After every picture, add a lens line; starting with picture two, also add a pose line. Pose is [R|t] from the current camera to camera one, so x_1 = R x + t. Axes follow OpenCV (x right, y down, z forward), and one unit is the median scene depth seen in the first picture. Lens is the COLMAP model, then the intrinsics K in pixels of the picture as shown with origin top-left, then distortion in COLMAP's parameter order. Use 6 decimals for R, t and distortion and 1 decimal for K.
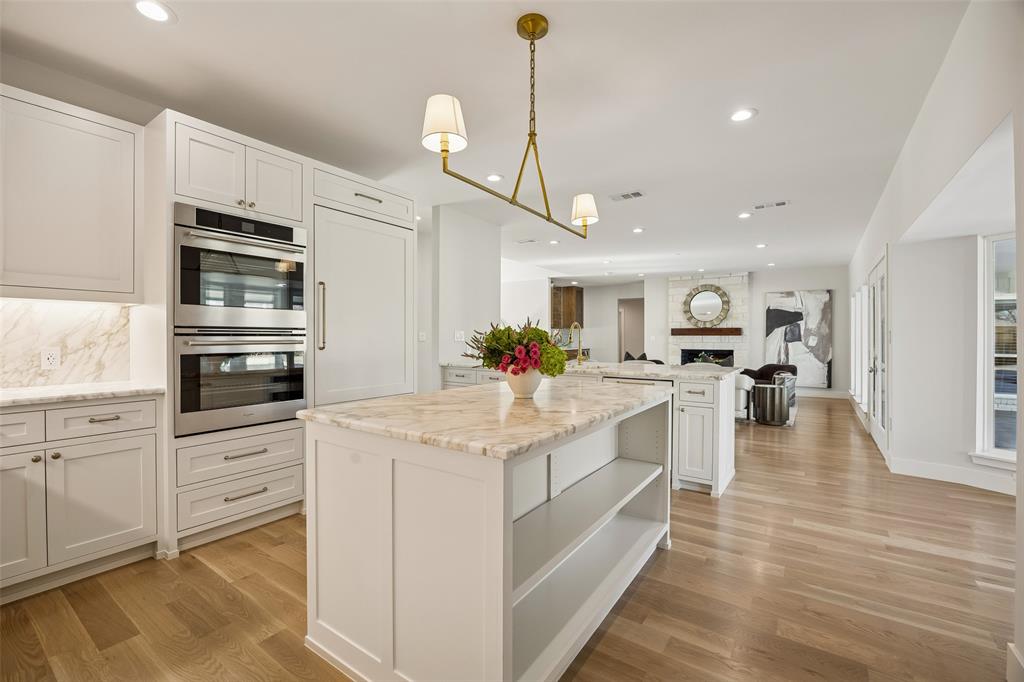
lens RADIAL K [[440.9, 0, 507.5], [0, 440.9, 342.7], [0, 0, 1]] dist [-0.001612, -0.000296]
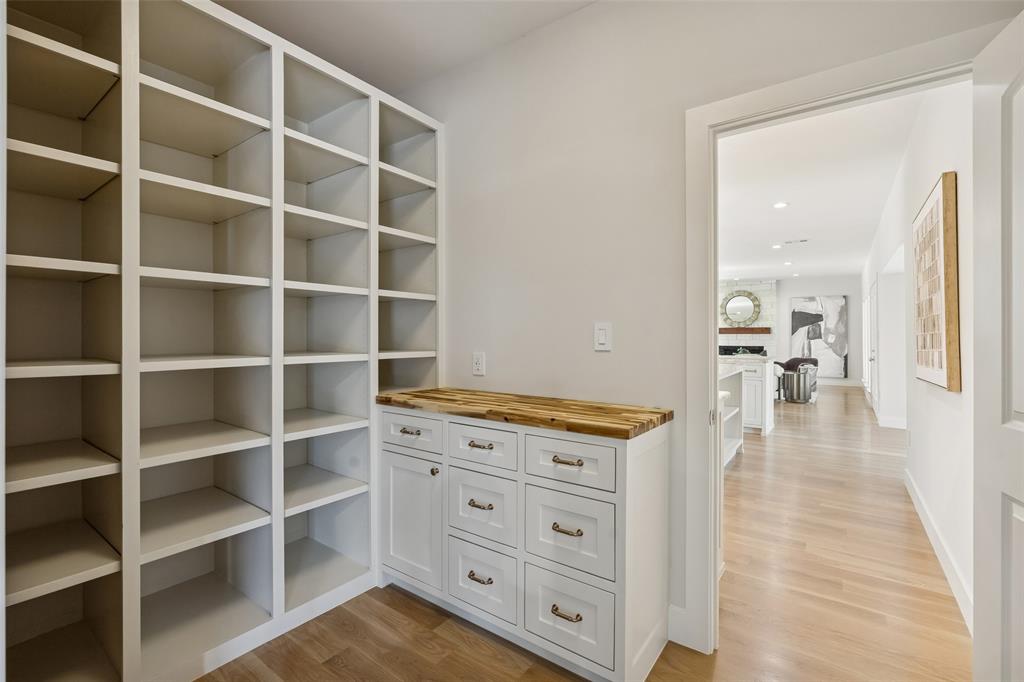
lens RADIAL K [[458.5, 0, 510.5], [0, 458.5, 338.5], [0, 0, 1]] dist [-0.002188, -0.000161]
pose [[0.999885, -0.002302, -0.014960, -0.156047], [0.002218, 0.999981, -0.005666, 0.001445], [0.014973, 0.005632, 0.999872, -0.250655]]
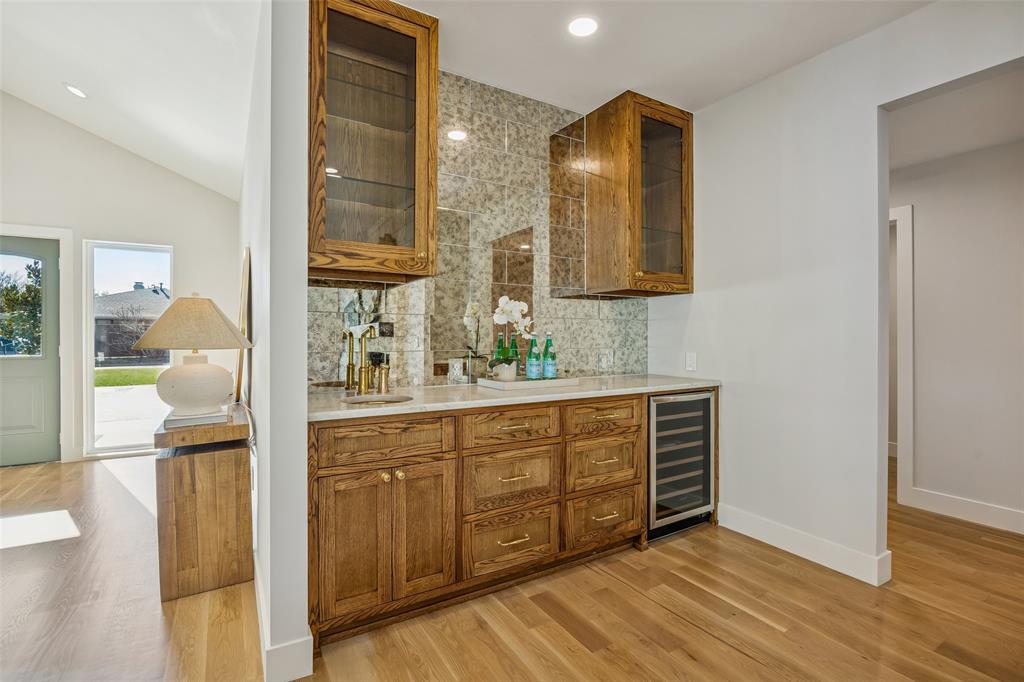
lens RADIAL K [[482.7, 0, 516.8], [0, 482.7, 338.3], [0, 0, 1]] dist [-0.003473, -0.000218]
pose [[0.922590, 0.002414, -0.385774, 0.259937], [-0.005368, 0.999964, -0.006581, -0.010306], [0.385744, 0.008142, 0.922570, 1.048629]]
